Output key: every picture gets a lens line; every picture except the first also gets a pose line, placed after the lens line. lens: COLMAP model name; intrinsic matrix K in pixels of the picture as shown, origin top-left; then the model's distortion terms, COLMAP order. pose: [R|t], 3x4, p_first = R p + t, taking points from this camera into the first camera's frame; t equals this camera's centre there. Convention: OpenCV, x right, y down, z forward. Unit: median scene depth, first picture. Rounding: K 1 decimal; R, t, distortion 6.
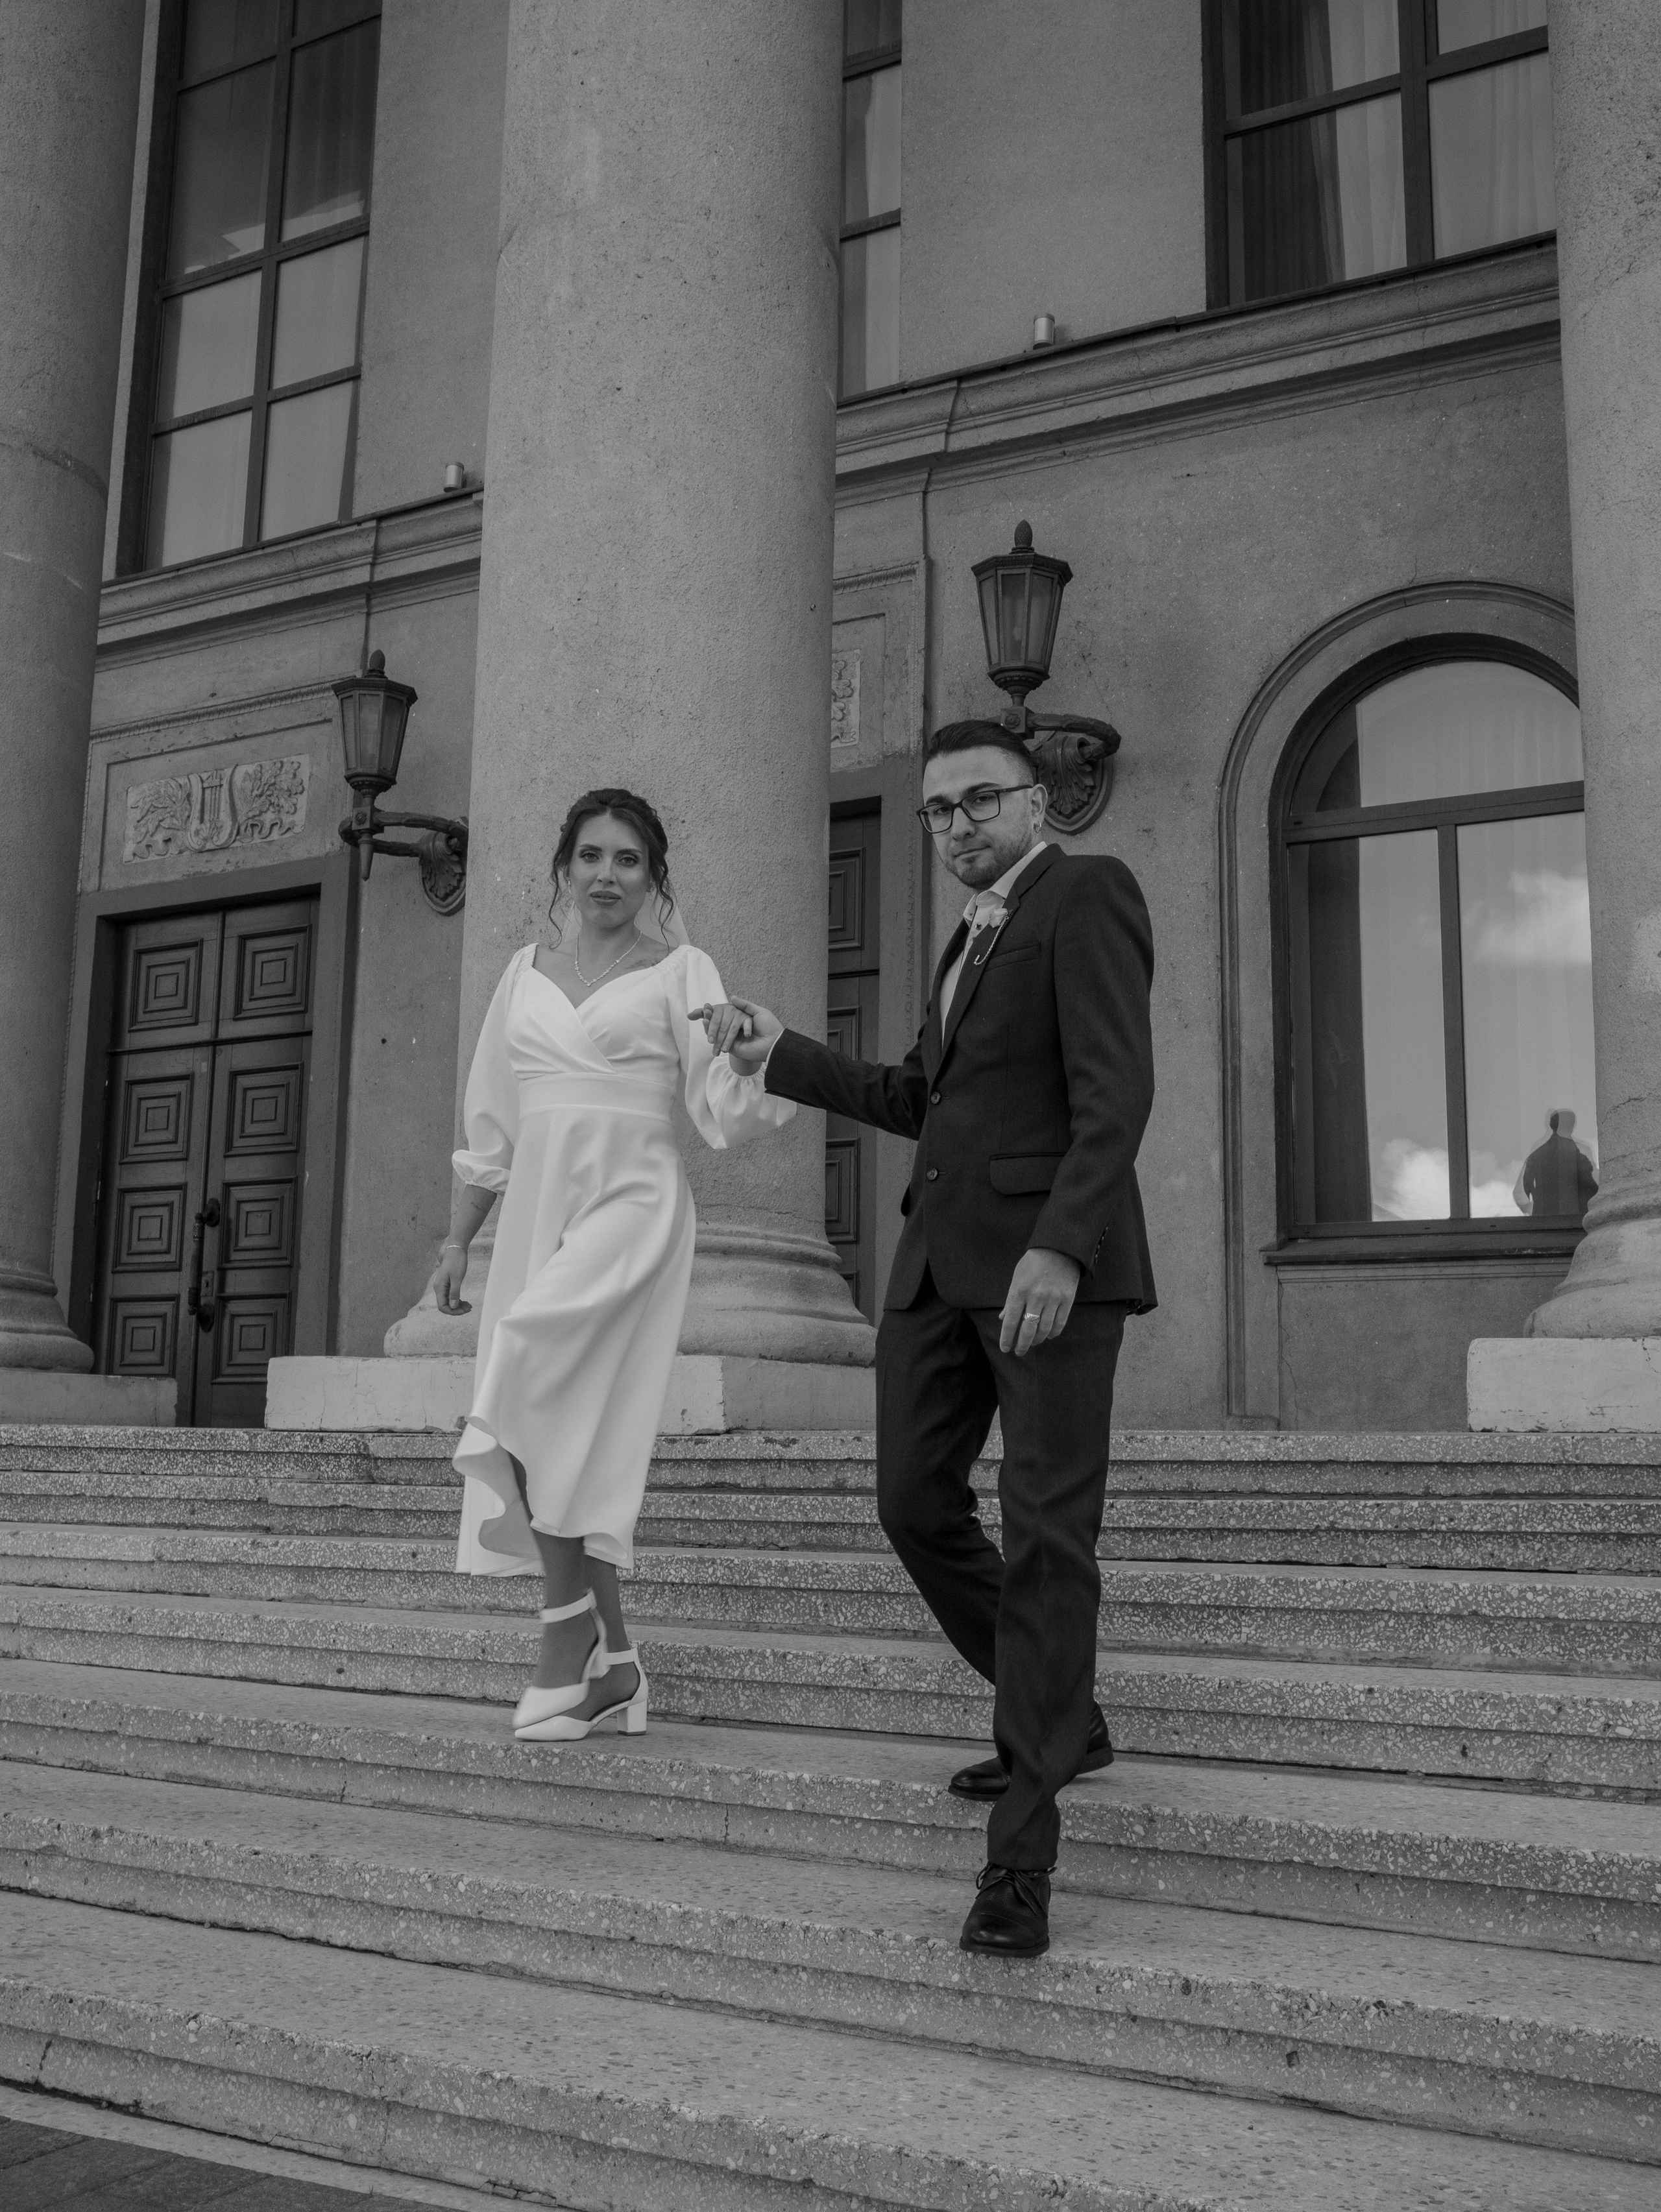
lens RADIAL K [[1977.1, 0, 820.7], [0, 1977.1, 1120.9], [0, 0, 1]] dist [-0.048521, 0.035104]
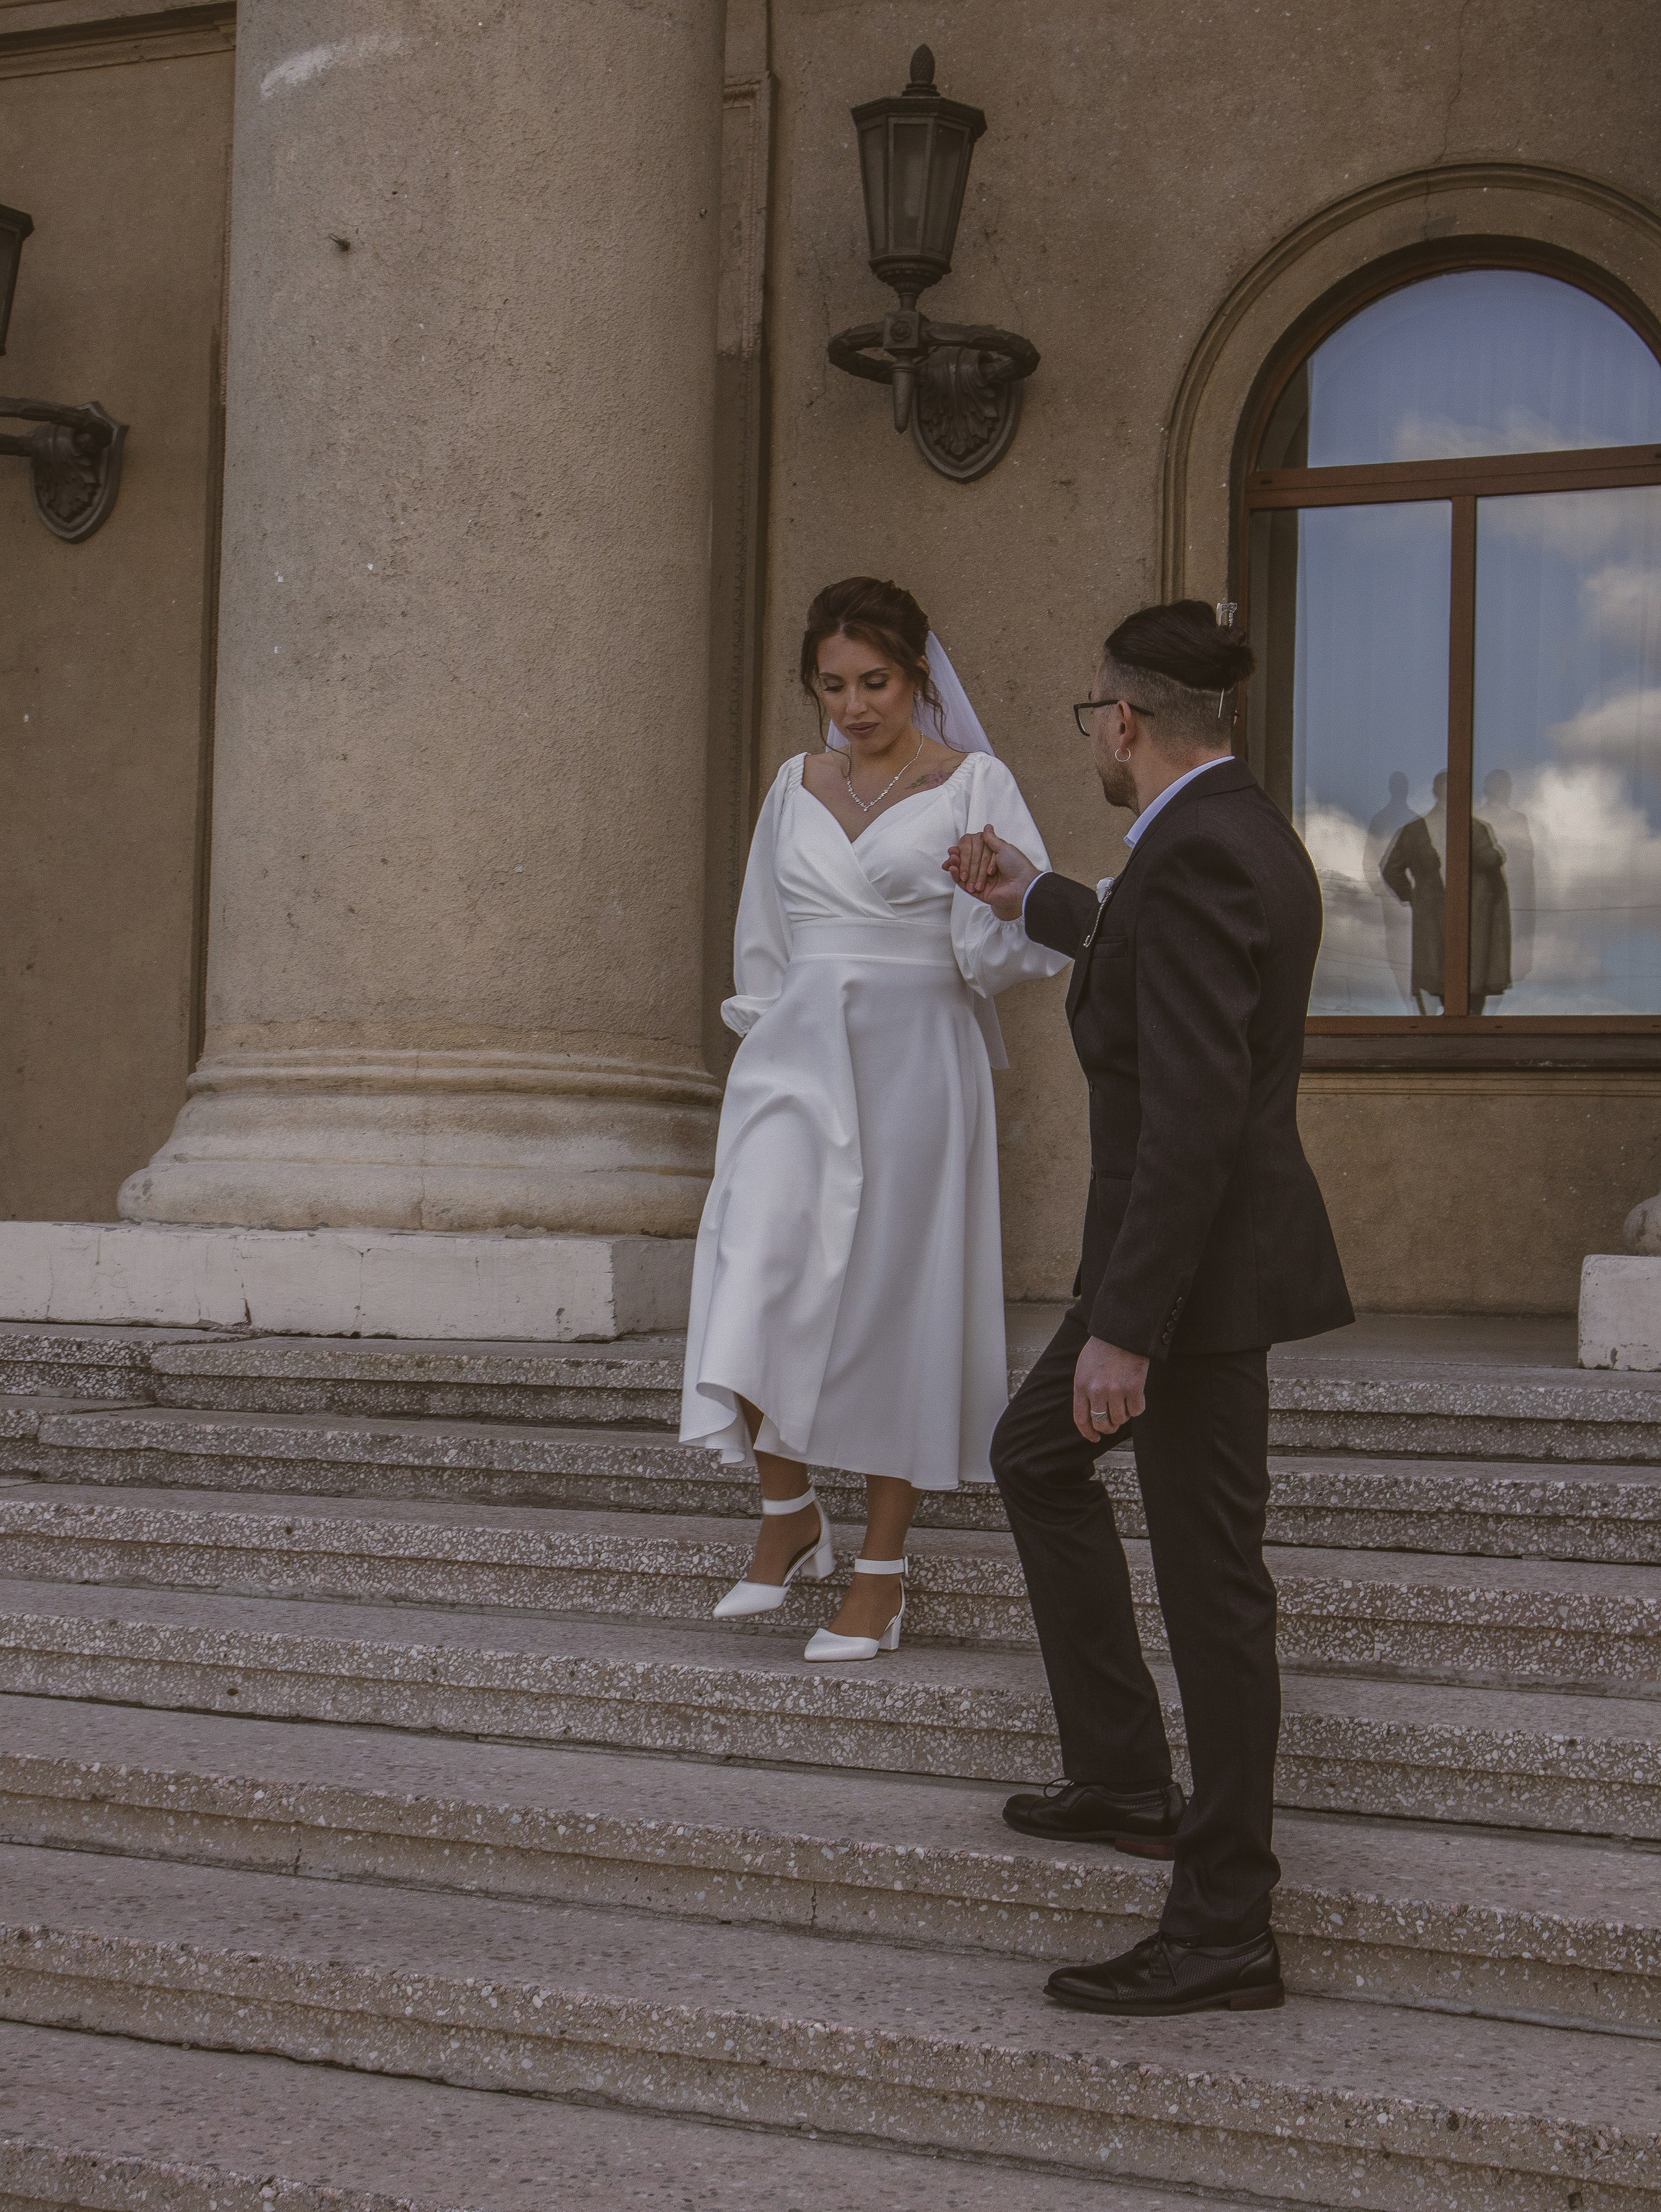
lens RADIAL K [[2682.8, 0, 822.8], [0, 2682.8, 1117.9], [0, 0, 1]] dist [0.008517, 0.000000]
pose [[0.993216, 0.012079, 0.115654, -0.135245], [-0.025536, 0.992969, 0.115591, -0.079245], [-0.113445, -0.117760, 0.986541, -0.063512]]
